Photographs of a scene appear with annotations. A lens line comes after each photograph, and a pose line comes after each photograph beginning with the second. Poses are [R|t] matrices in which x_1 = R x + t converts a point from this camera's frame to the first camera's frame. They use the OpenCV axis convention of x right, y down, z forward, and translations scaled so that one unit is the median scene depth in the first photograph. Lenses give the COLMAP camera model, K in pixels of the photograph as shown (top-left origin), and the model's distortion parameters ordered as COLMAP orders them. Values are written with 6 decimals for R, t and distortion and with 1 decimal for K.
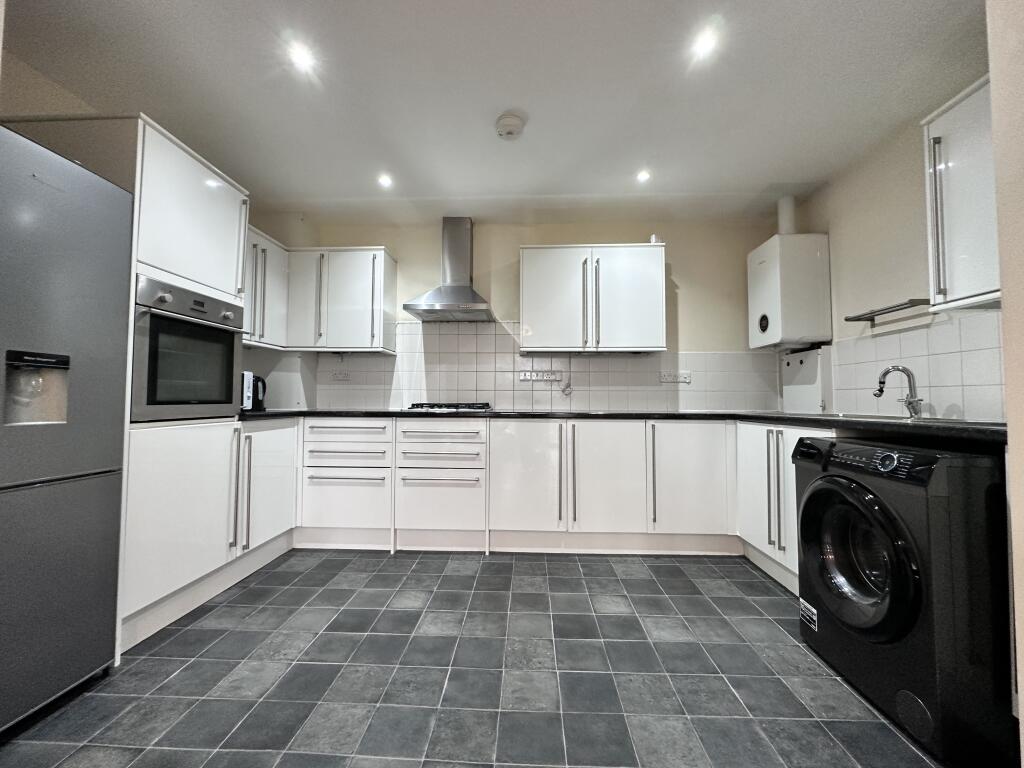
lens RADIAL K [[409.7, 0, 512.8], [0, 409.7, 382.5], [0, 0, 1]] dist [-0.001532, 0.001318]
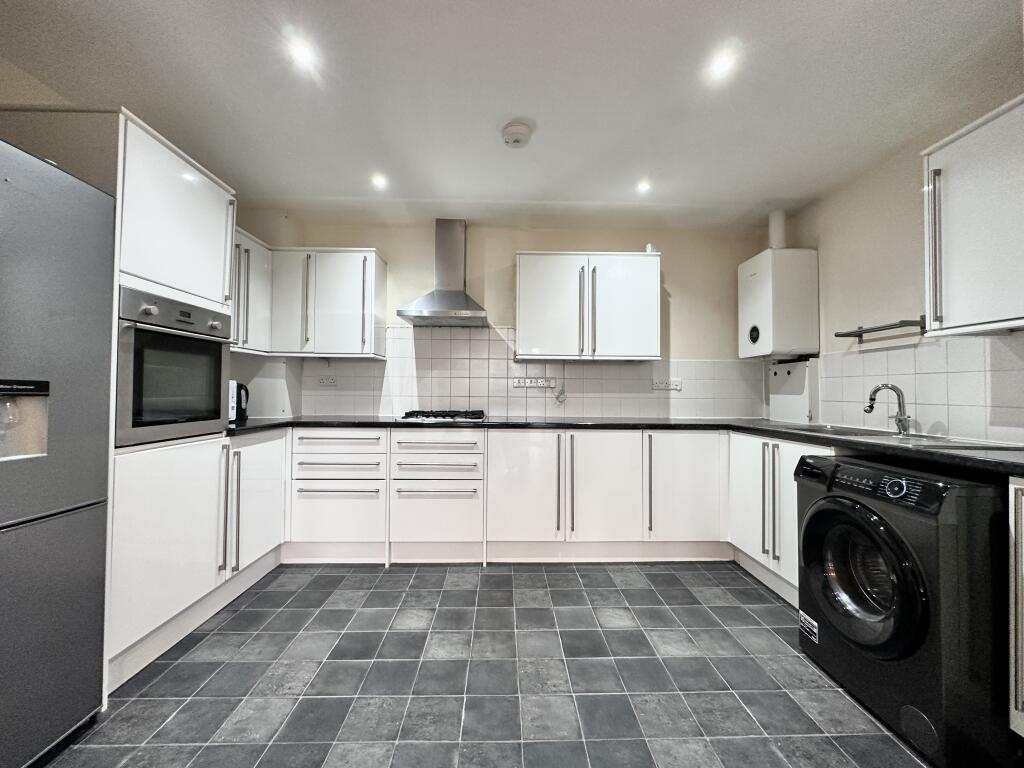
lens RADIAL K [[409.7, 0, 514.6], [0, 409.7, 383.6], [0, 0, 1]] dist [-0.001532, 0.001318]
pose [[0.997745, 0.004566, 0.066957, -0.079247], [-0.005881, 0.999794, 0.019451, -0.055020], [-0.066854, -0.019801, 0.997566, 0.020049]]
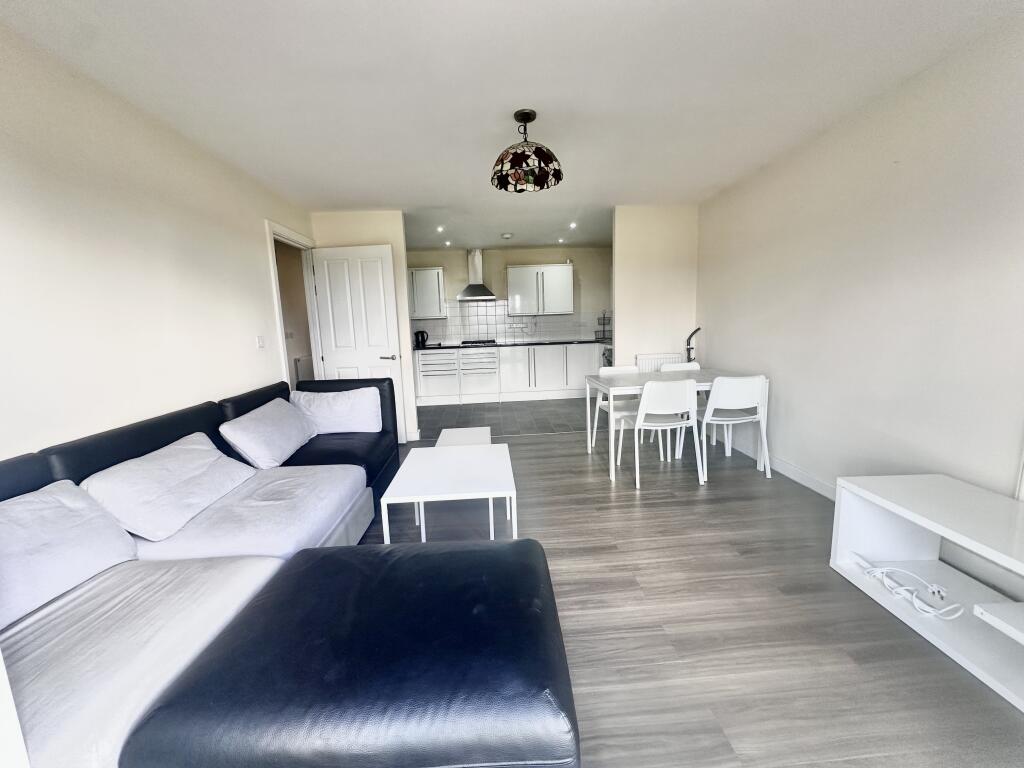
lens RADIAL K [[409.7, 0, 512.7], [0, 409.7, 383.5], [0, 0, 1]] dist [-0.001532, 0.001318]
pose [[0.994129, -0.055218, 0.093046, -0.284649], [0.038174, 0.983670, 0.175889, -0.158647], [-0.101239, -0.171304, 0.980003, -1.855848]]
